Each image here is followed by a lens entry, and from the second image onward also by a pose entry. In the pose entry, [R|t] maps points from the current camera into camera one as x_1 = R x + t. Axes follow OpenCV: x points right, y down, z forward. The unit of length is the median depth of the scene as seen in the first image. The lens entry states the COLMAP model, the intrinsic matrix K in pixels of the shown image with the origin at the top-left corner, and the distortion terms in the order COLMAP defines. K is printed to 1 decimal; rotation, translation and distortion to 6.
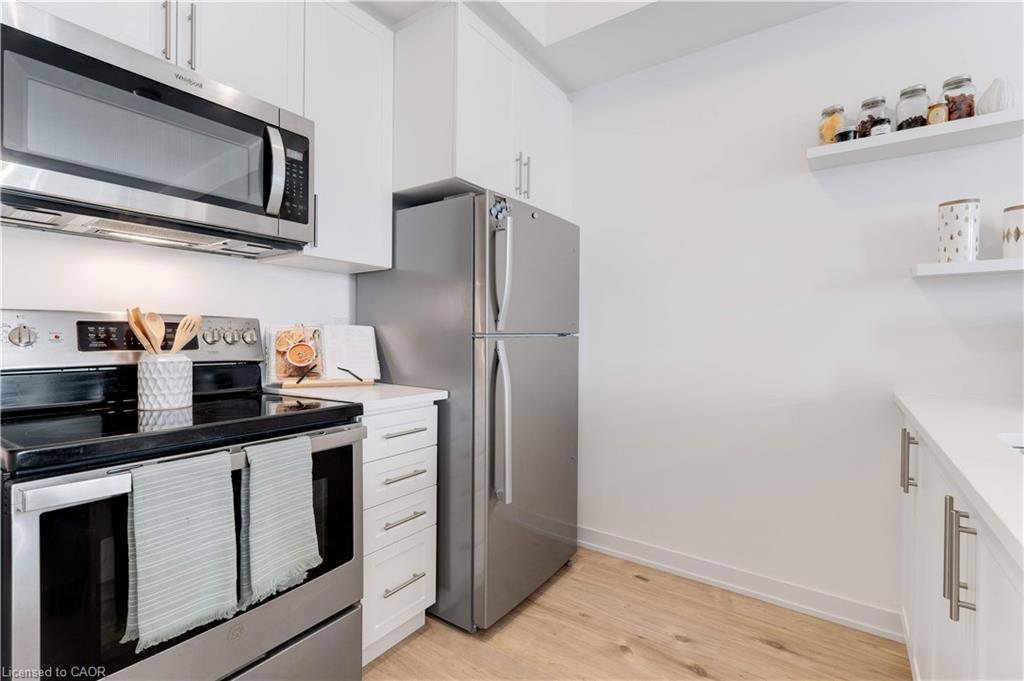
lens RADIAL K [[463.7, 0, 509.7], [0, 463.7, 340.0], [0, 0, 1]] dist [-0.002717, 0.000188]
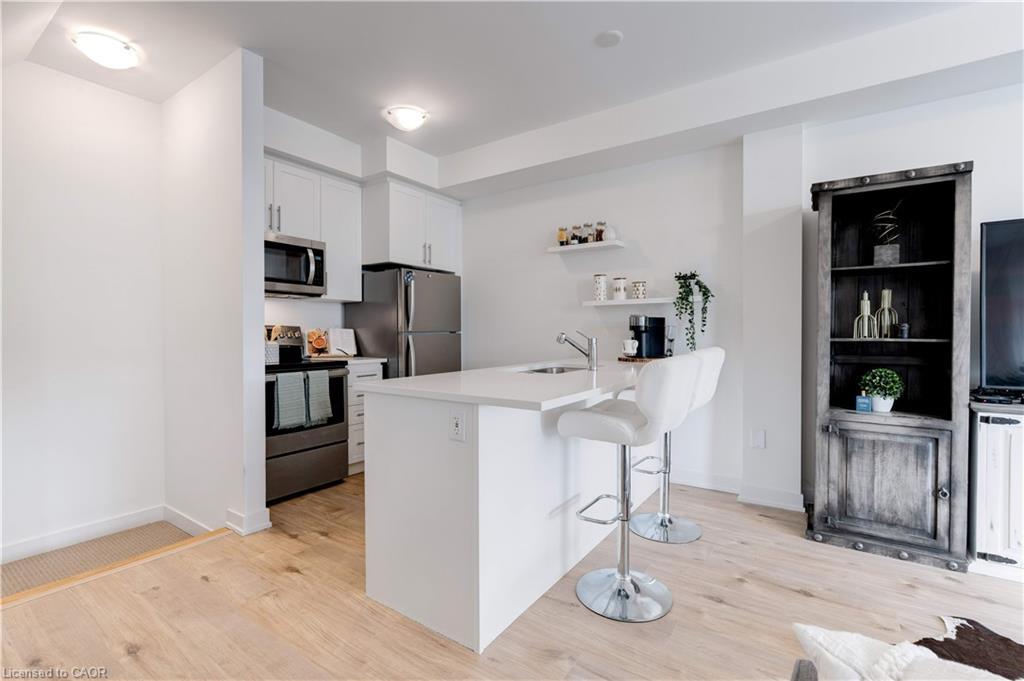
lens RADIAL K [[463.7, 0, 509.7], [0, 463.7, 340.0], [0, 0, 1]] dist [-0.002717, 0.000188]
pose [[0.999836, -0.009113, 0.015645, 0.422739], [0.009027, 0.999944, 0.005601, 0.015269], [-0.015695, -0.005458, 0.999862, -1.230651]]
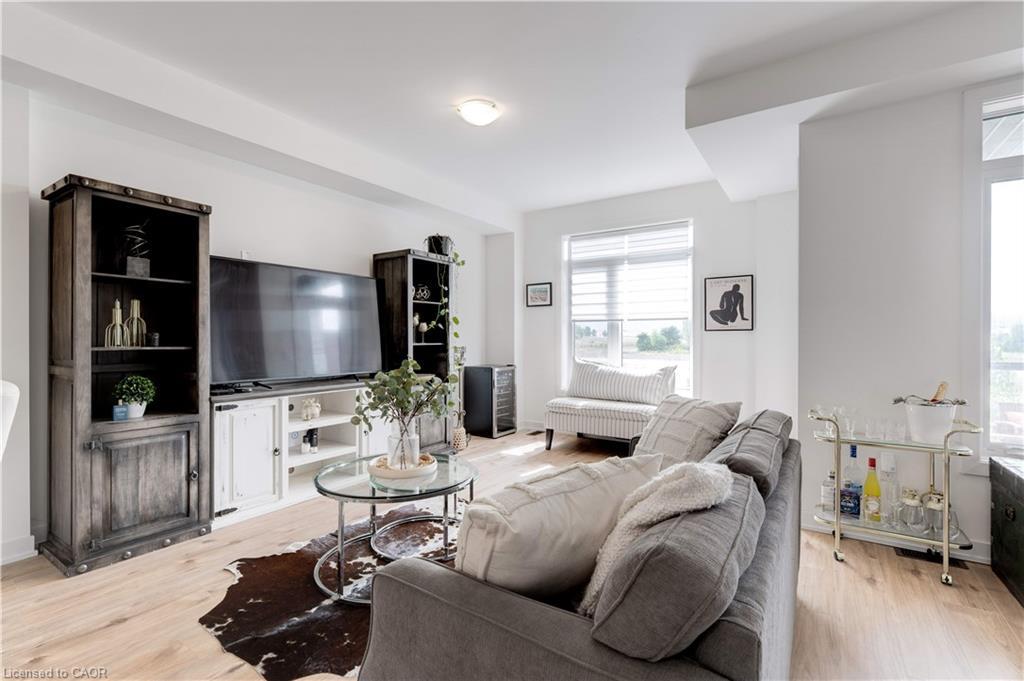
lens RADIAL K [[463.7, 0, 509.7], [0, 463.7, 340.0], [0, 0, 1]] dist [-0.002717, 0.000188]
pose [[-0.030961, -0.012304, 0.999445, 0.070320], [0.005259, 0.999908, 0.012473, -0.005776], [-0.999507, 0.005642, -0.030893, -0.971438]]
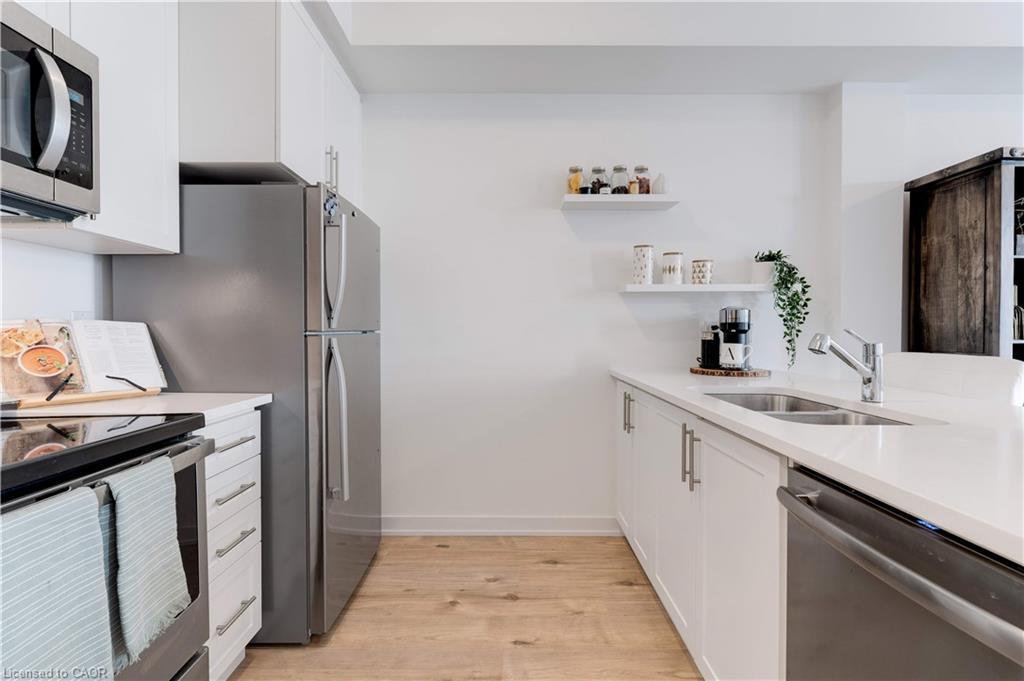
lens RADIAL K [[462.1, 0, 510.0], [0, 462.1, 339.5], [0, 0, 1]] dist [-0.005201, 0.000656]
pose [[0.815194, -0.015782, 0.578972, -0.284351], [0.011430, 0.999872, 0.011162, -0.002809], [-0.579075, -0.002482, 0.815271, -0.018554]]
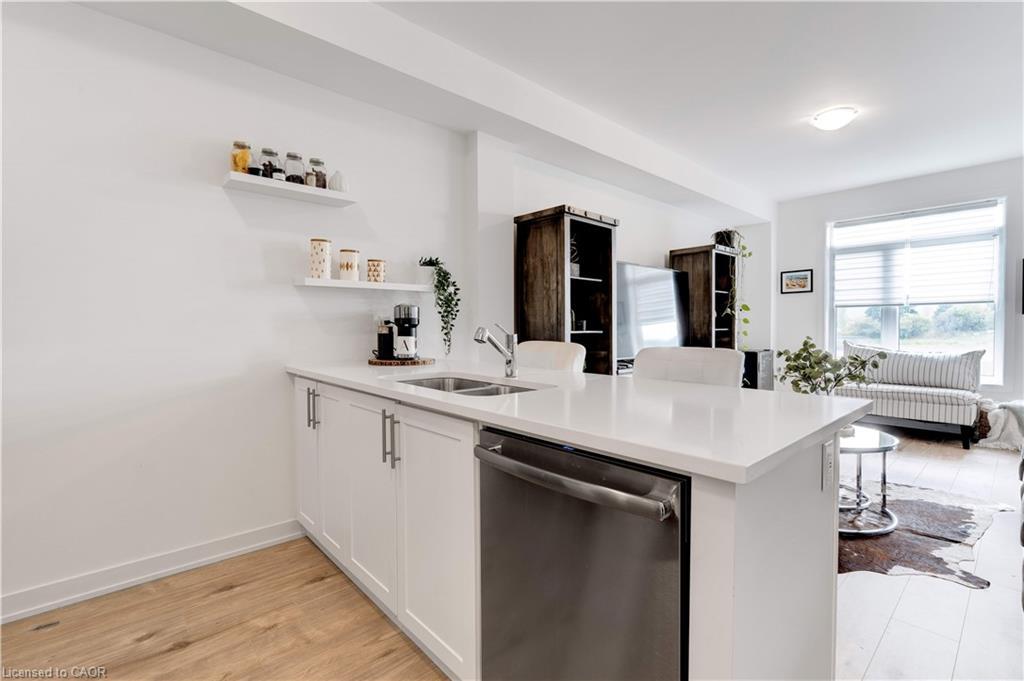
lens RADIAL K [[462.1, 0, 510.0], [0, 462.1, 339.5], [0, 0, 1]] dist [-0.005201, 0.000656]
pose [[0.215785, -0.035385, 0.975799, -0.386828], [0.014543, 0.999349, 0.033023, -0.004354], [-0.976332, 0.007065, 0.216160, 0.034474]]
